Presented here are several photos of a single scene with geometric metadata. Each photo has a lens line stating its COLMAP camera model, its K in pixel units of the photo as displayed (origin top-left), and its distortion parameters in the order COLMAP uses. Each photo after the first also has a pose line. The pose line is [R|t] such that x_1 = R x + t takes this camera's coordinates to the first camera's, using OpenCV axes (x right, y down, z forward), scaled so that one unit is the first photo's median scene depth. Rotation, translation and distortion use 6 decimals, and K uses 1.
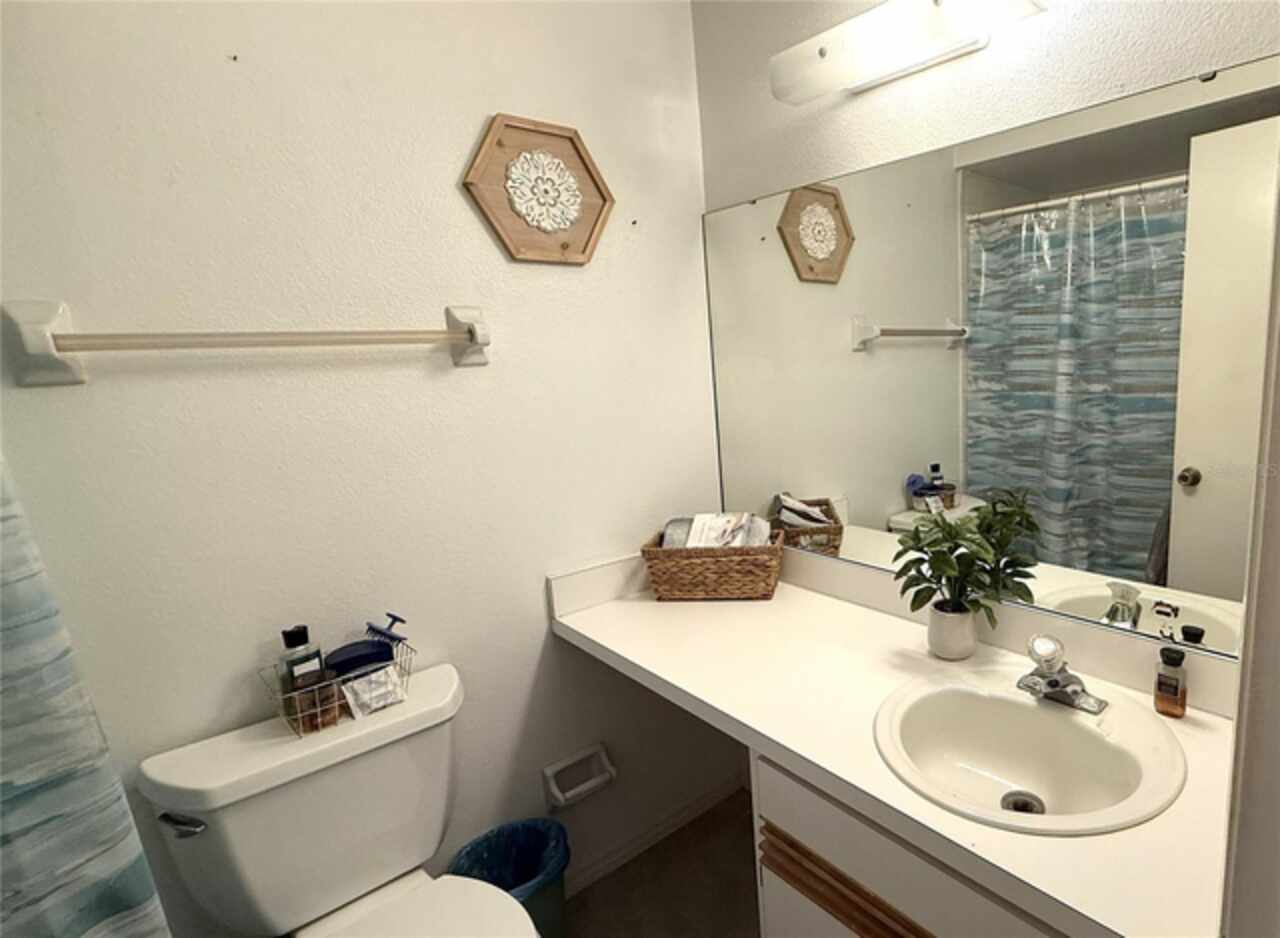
lens RADIAL K [[643.7, 0, 638.0], [0, 643.7, 472.2], [0, 0, 1]] dist [-0.005961, 0.000438]
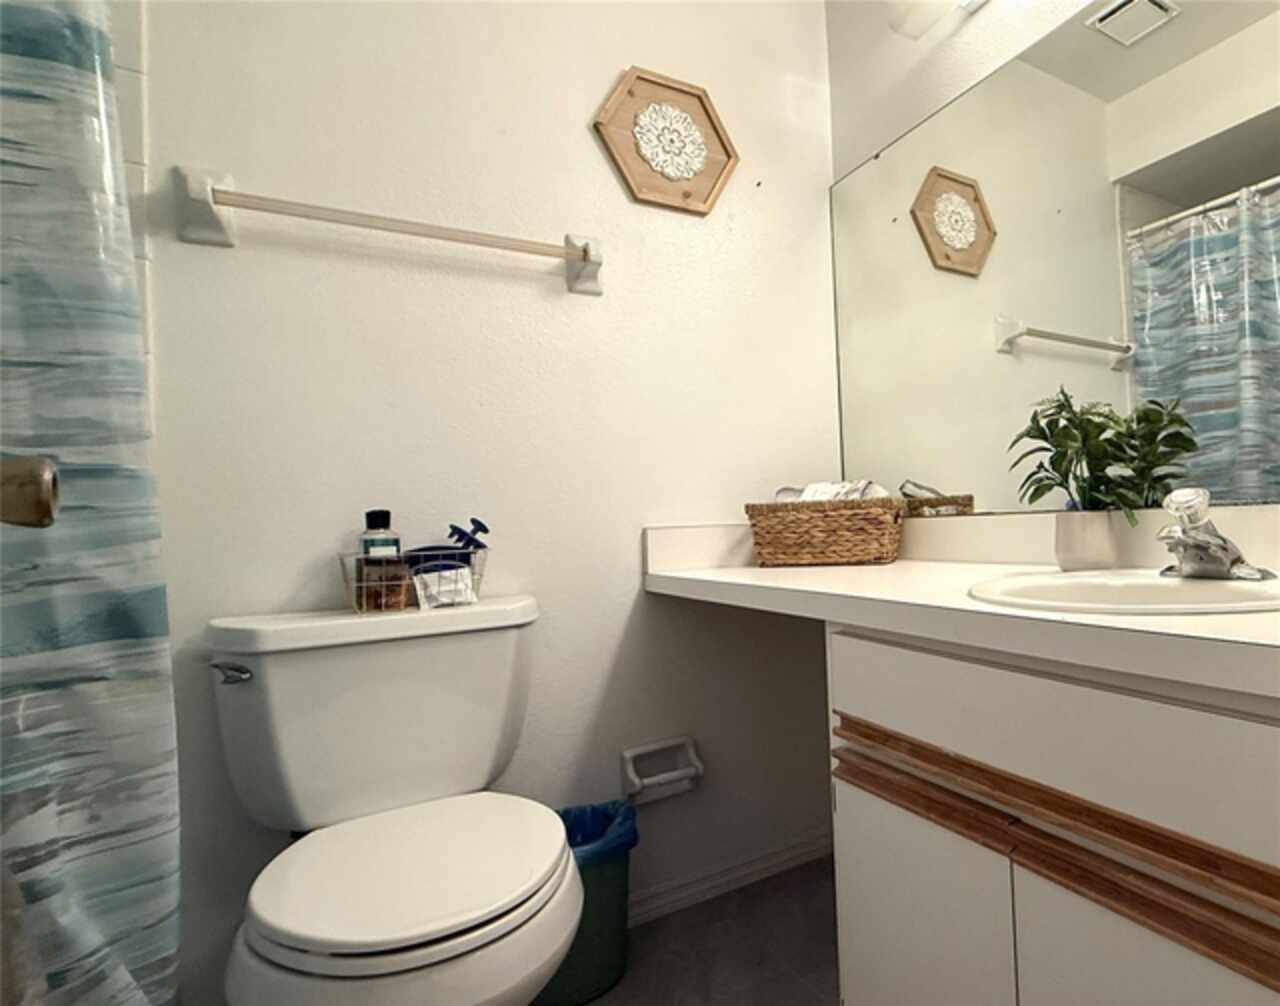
lens RADIAL K [[664.0, 0, 712.4], [0, 664.0, 536.6], [0, 0, 1]] dist [-0.001328, -0.004495]
pose [[0.986835, 0.052788, -0.152872, 0.107466], [-0.079535, 0.981435, -0.174529, 0.335690], [0.140821, 0.184390, 0.972713, 0.065676]]
